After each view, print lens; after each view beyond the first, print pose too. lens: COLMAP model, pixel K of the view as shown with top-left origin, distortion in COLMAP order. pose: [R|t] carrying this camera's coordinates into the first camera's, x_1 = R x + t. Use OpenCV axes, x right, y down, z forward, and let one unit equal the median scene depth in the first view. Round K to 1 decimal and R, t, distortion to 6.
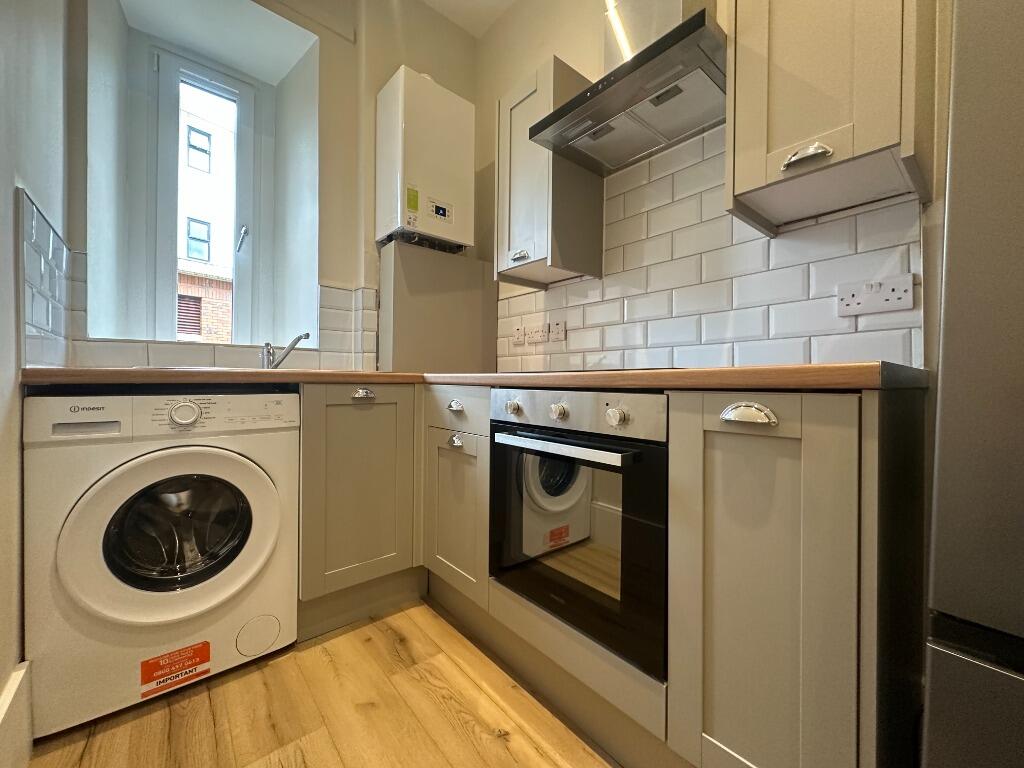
lens RADIAL K [[408.2, 0, 510.7], [0, 408.2, 385.3], [0, 0, 1]] dist [-0.002529, -0.000172]
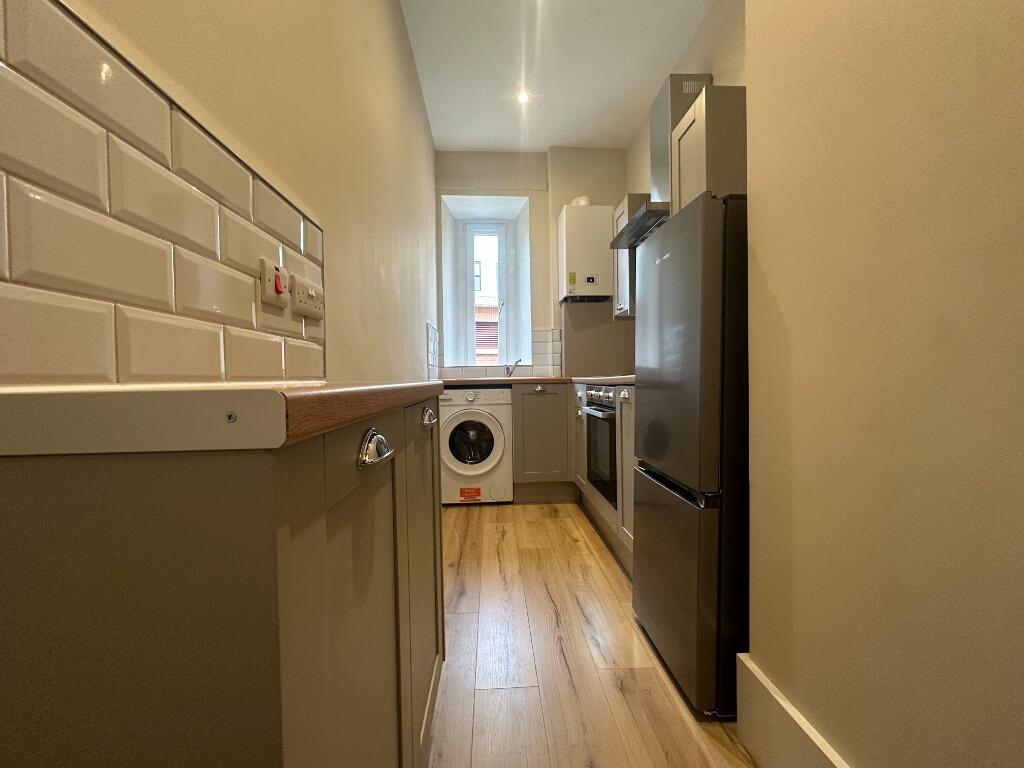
lens RADIAL K [[408.2, 0, 512.6], [0, 408.2, 384.5], [0, 0, 1]] dist [-0.002529, -0.000172]
pose [[0.798623, -0.012508, -0.601702, 0.810865], [0.016552, 0.999862, 0.001183, -0.004784], [0.601605, -0.010904, 0.798720, -0.757765]]
